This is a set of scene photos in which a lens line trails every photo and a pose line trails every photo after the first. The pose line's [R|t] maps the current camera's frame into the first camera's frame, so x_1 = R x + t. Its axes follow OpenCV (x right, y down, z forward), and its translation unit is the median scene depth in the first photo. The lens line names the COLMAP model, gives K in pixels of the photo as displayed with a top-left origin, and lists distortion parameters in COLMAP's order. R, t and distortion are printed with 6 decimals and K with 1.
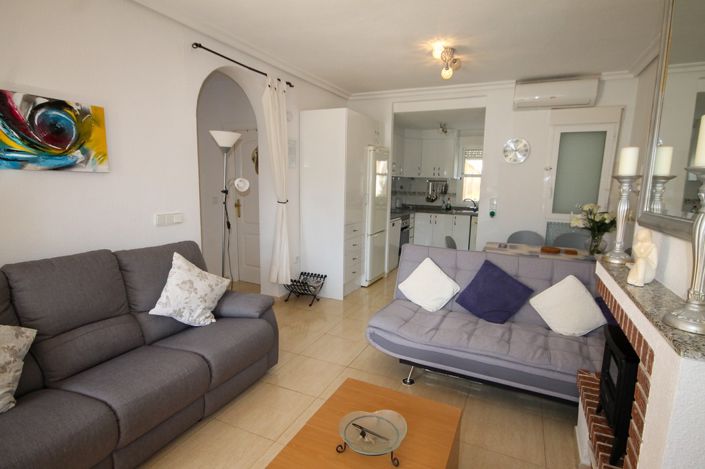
lens RADIAL K [[354.6, 0, 368.1], [0, 354.6, 234.0], [0, 0, 1]] dist [0.020793, -0.018634]
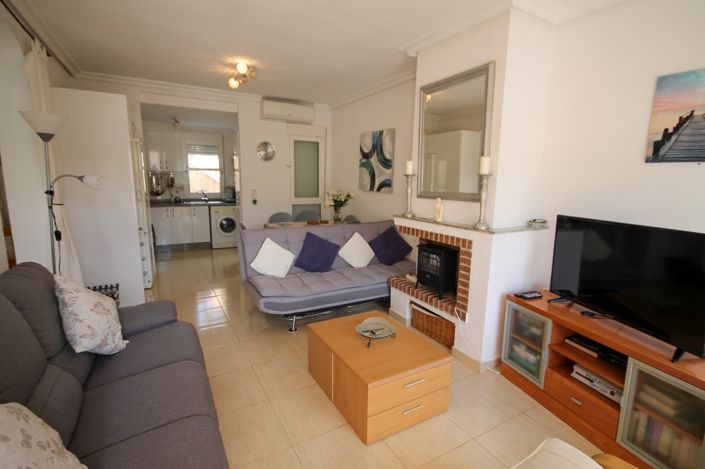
lens RADIAL K [[332.4, 0, 352.5], [0, 332.4, 234.5], [0, 0, 1]] dist [-0.023723, -0.000214]
pose [[0.589498, -0.144787, 0.794688, -0.526678], [0.114999, 0.988827, 0.094852, -0.018845], [-0.799542, 0.035473, 0.599562, 0.057364]]
